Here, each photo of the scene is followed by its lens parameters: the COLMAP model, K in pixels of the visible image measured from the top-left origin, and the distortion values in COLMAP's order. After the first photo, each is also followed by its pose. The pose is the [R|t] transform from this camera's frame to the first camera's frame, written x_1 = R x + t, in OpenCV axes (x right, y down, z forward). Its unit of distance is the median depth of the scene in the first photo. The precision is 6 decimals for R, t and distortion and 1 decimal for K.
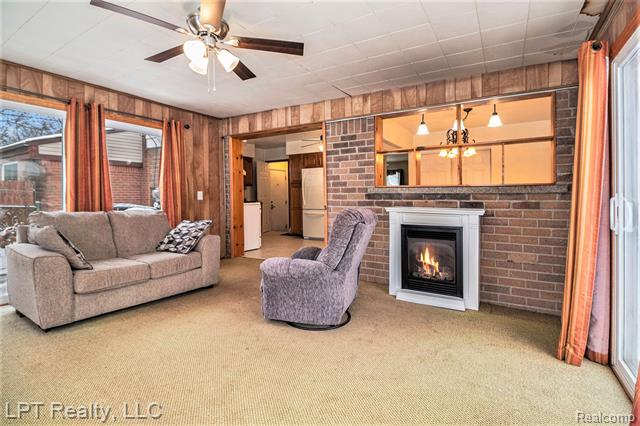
lens RADIAL K [[295.7, 0, 320.0], [0, 295.7, 213.0], [0, 0, 1]] dist [-0.000548, -0.000519]
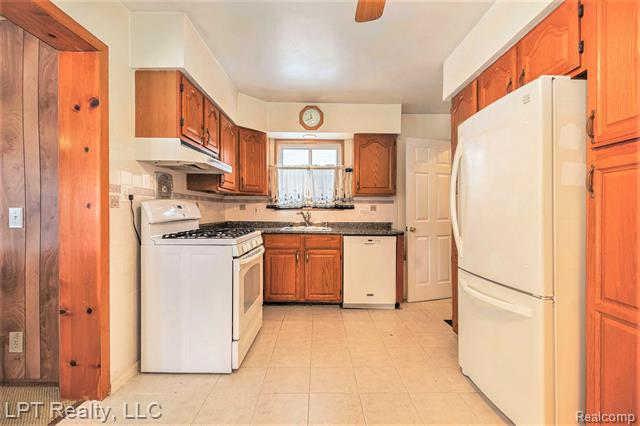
lens RADIAL K [[295.7, 0, 320.0], [0, 295.7, 213.0], [0, 0, 1]] dist [-0.000548, -0.000519]
pose [[0.512147, -0.002310, -0.858894, 0.111662], [-0.051616, 0.998106, -0.033462, -0.046546], [0.857345, 0.061470, 0.511058, 0.726567]]
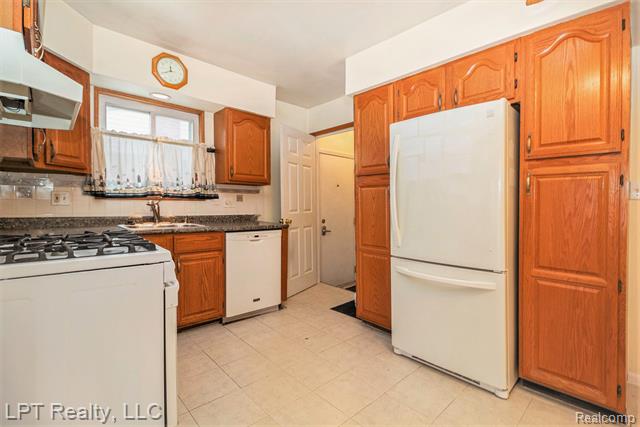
lens RADIAL K [[298.4, 0, 319.4], [0, 298.4, 205.2], [0, 0, 1]] dist [-0.000704, -0.000073]
pose [[0.960854, 0.004452, -0.277021, -0.045272], [-0.021014, 0.998162, -0.056845, -0.043934], [0.276258, 0.060441, 0.959181, 0.673588]]
